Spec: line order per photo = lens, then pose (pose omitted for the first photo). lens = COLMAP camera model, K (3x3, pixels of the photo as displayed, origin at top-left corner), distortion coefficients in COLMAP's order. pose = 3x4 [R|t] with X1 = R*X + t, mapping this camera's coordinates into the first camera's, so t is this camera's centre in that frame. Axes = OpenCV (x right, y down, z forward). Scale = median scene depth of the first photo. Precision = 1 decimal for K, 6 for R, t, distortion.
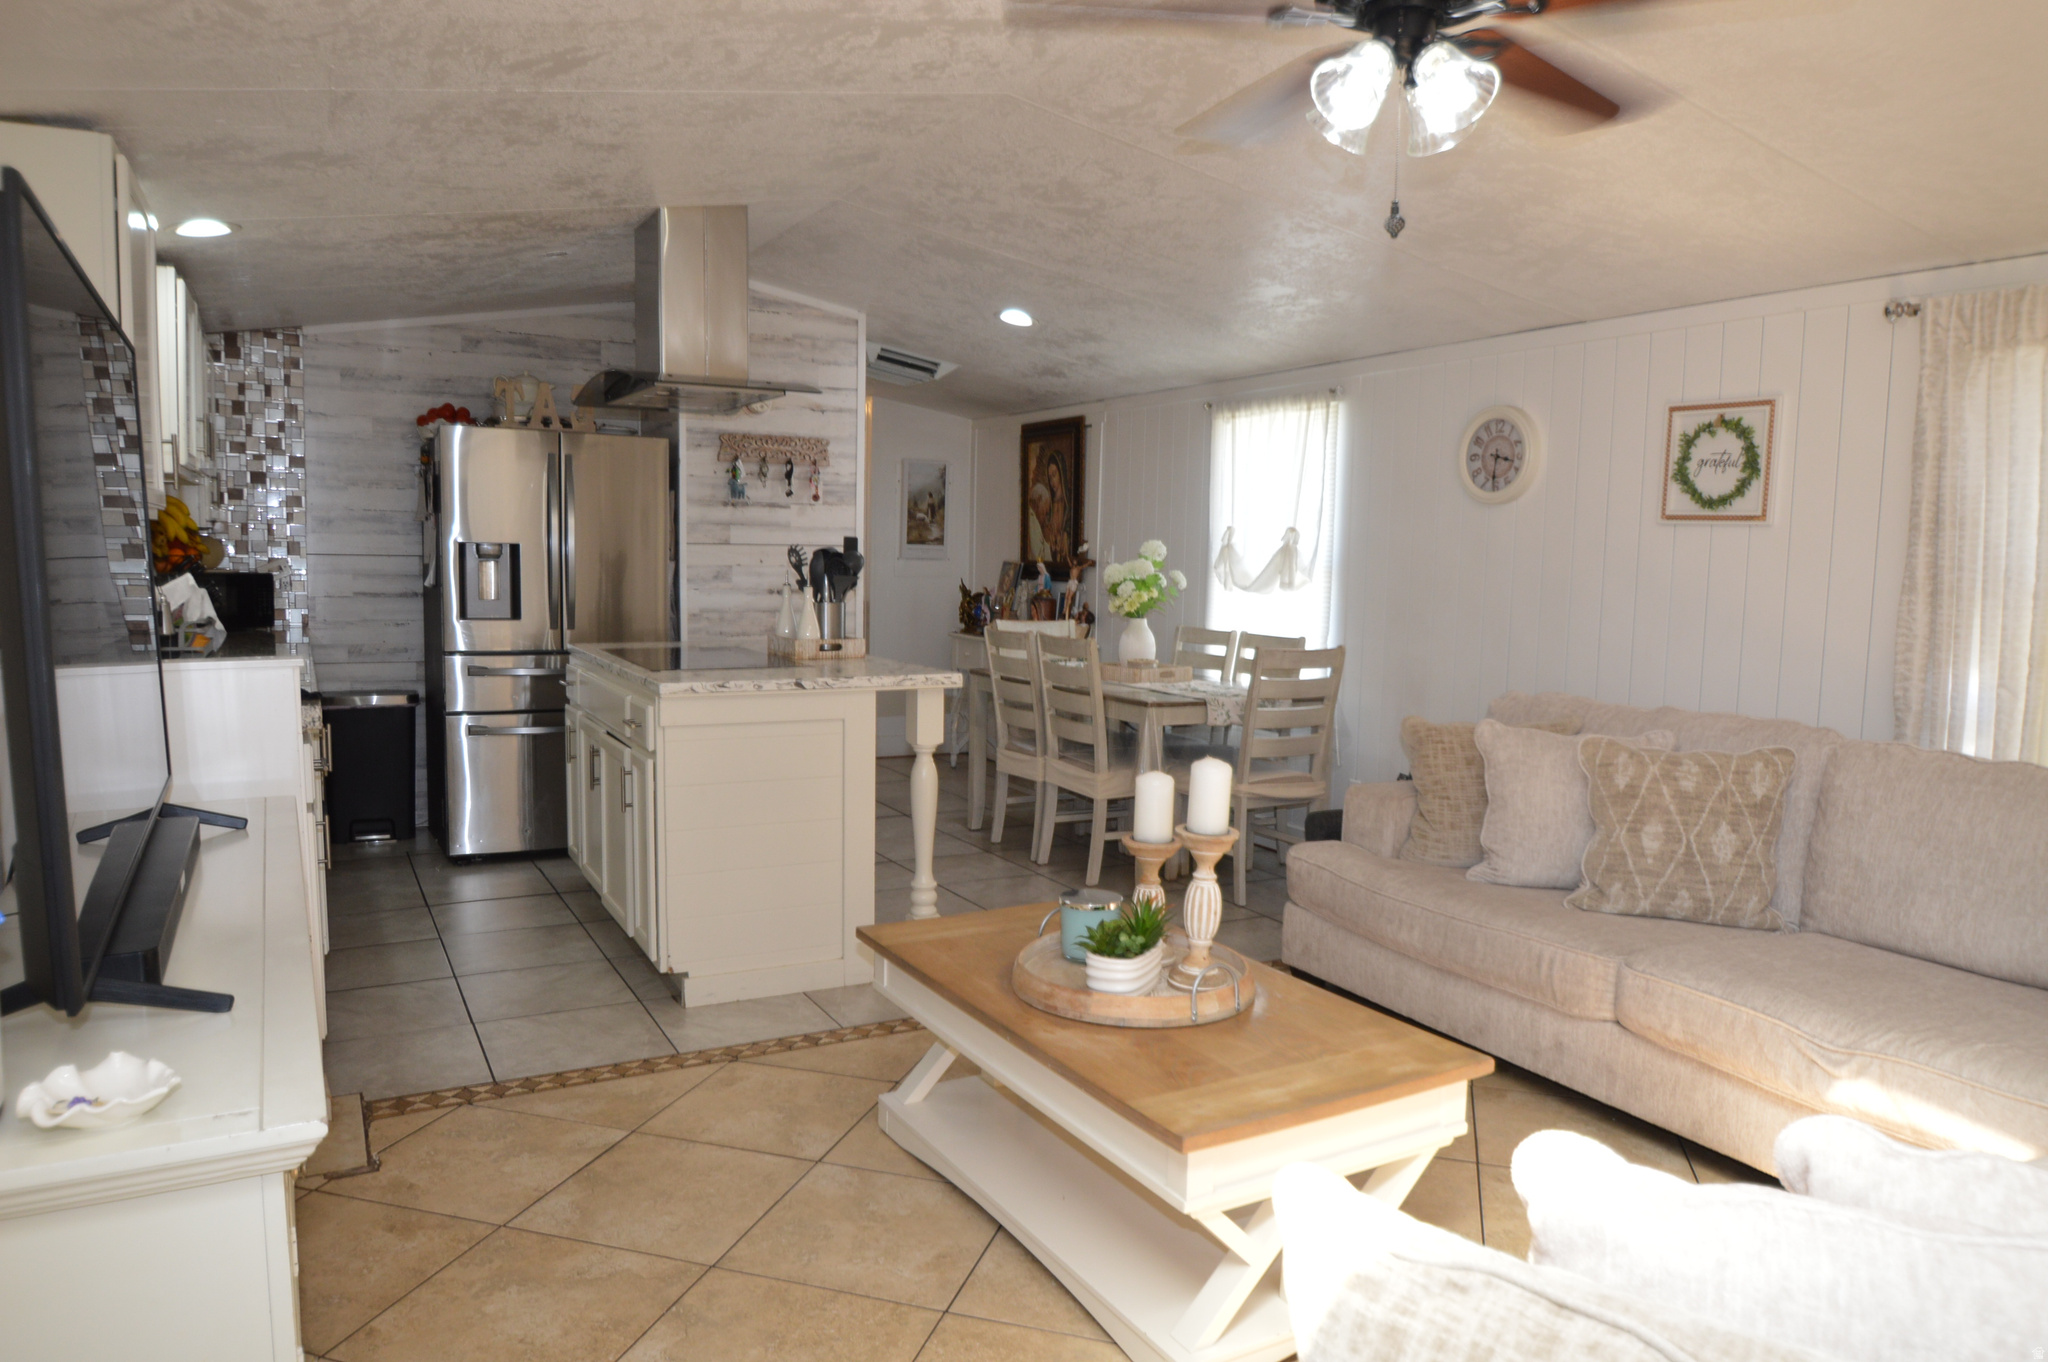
lens RADIAL K [[1360.9, 0, 1043.6], [0, 1360.9, 666.0], [0, 0, 1]] dist [-0.036452, 0.005476]
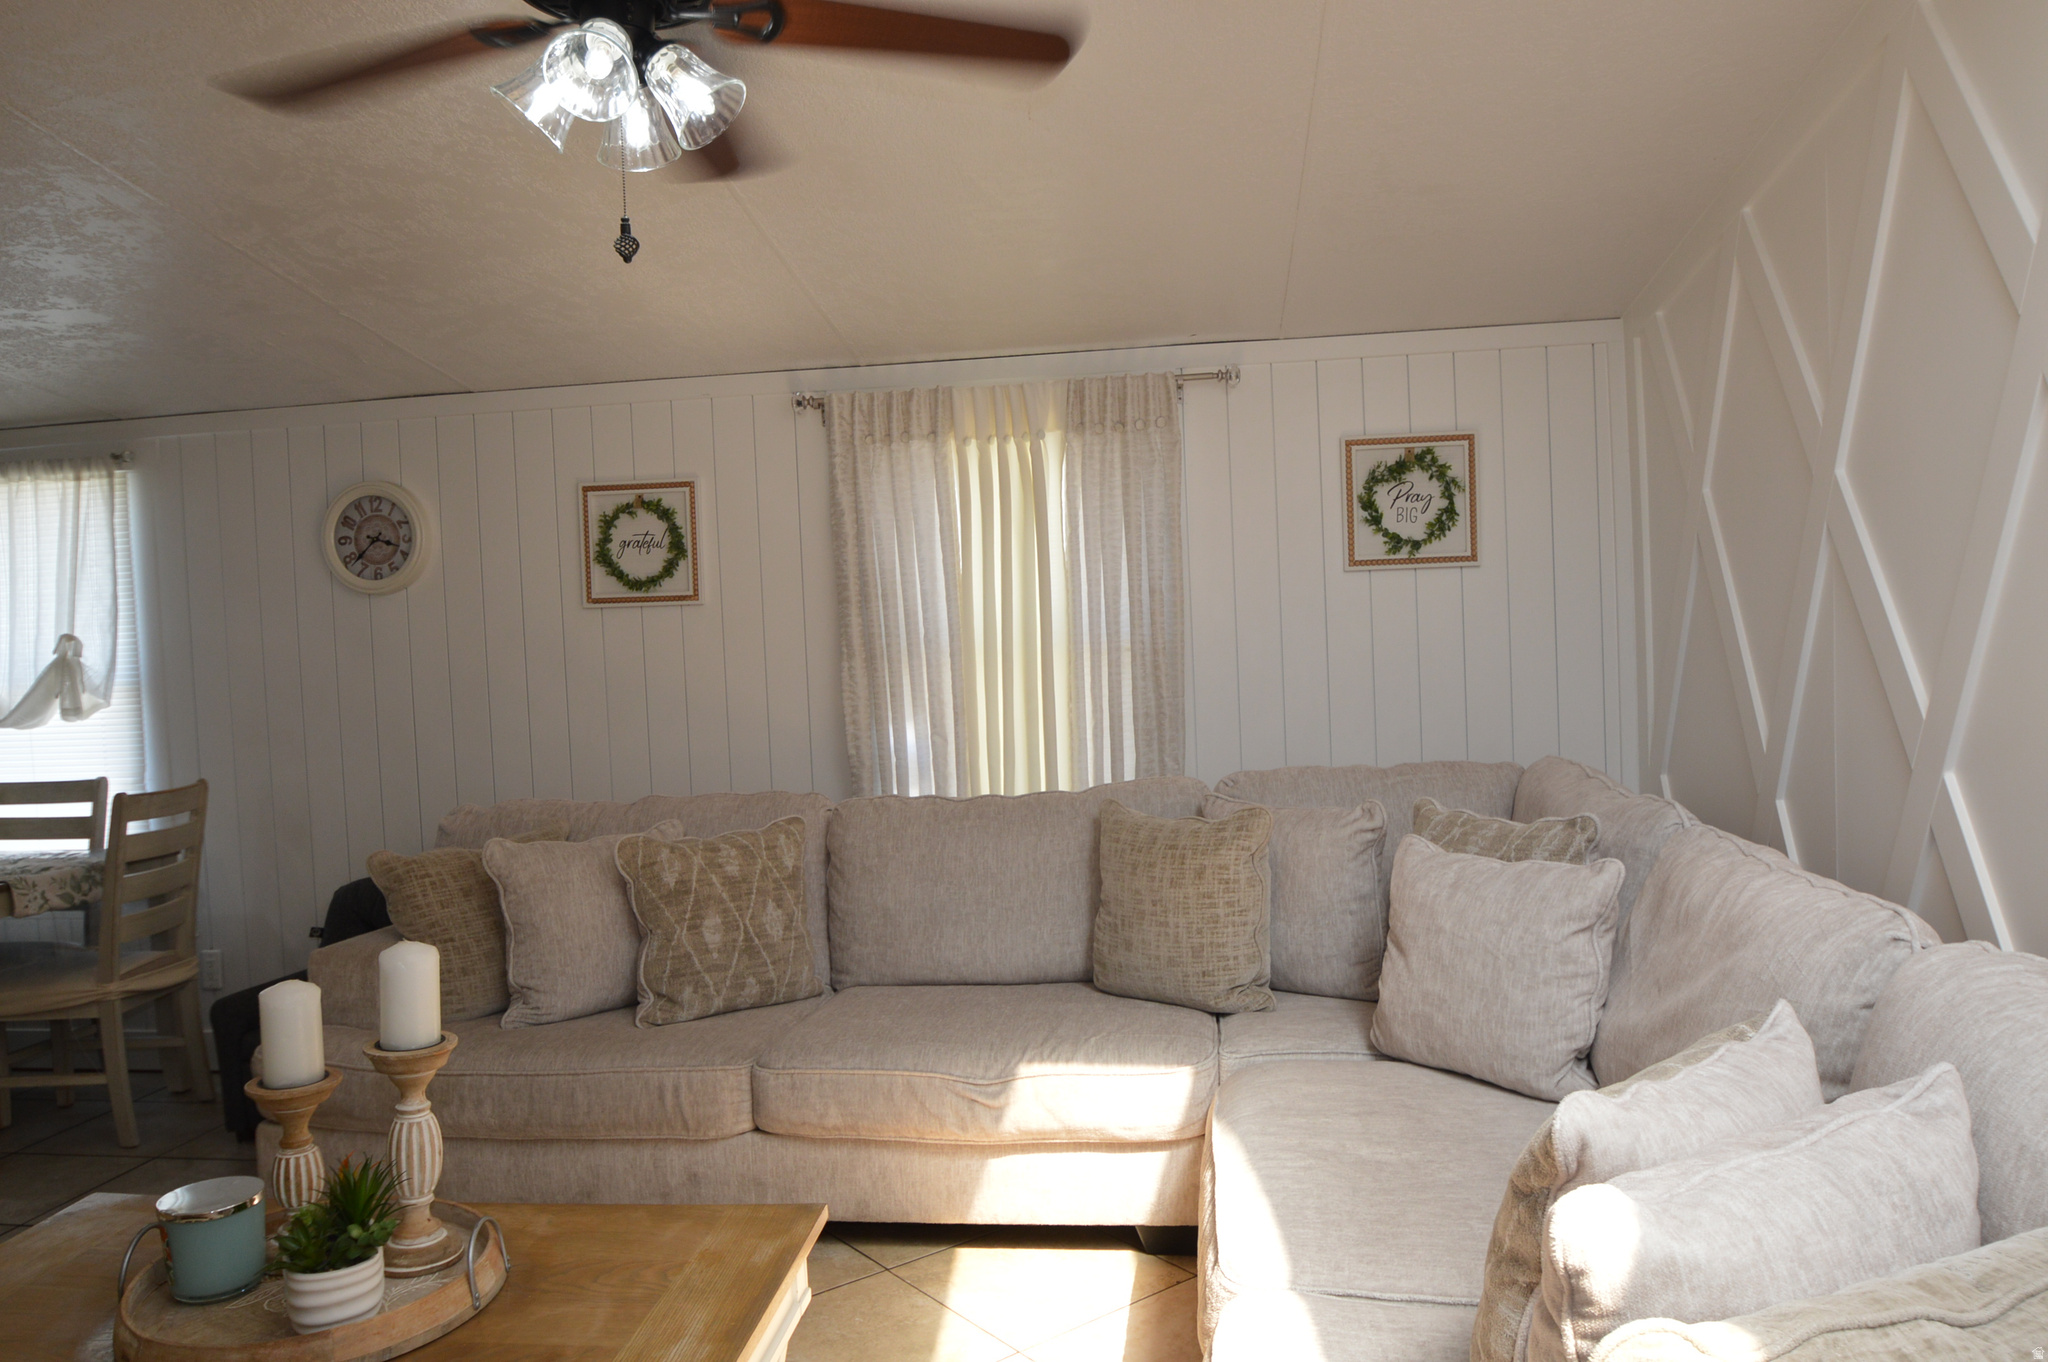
lens RADIAL K [[1401.0, 0, 1030.1], [0, 1401.0, 681.9], [0, 0, 1]] dist [-0.045084, 0.009079]
pose [[0.585356, -0.075135, 0.807288, -0.198779], [0.122802, 0.992426, 0.003323, -0.022965], [-0.801423, 0.097192, 0.590149, 0.216977]]
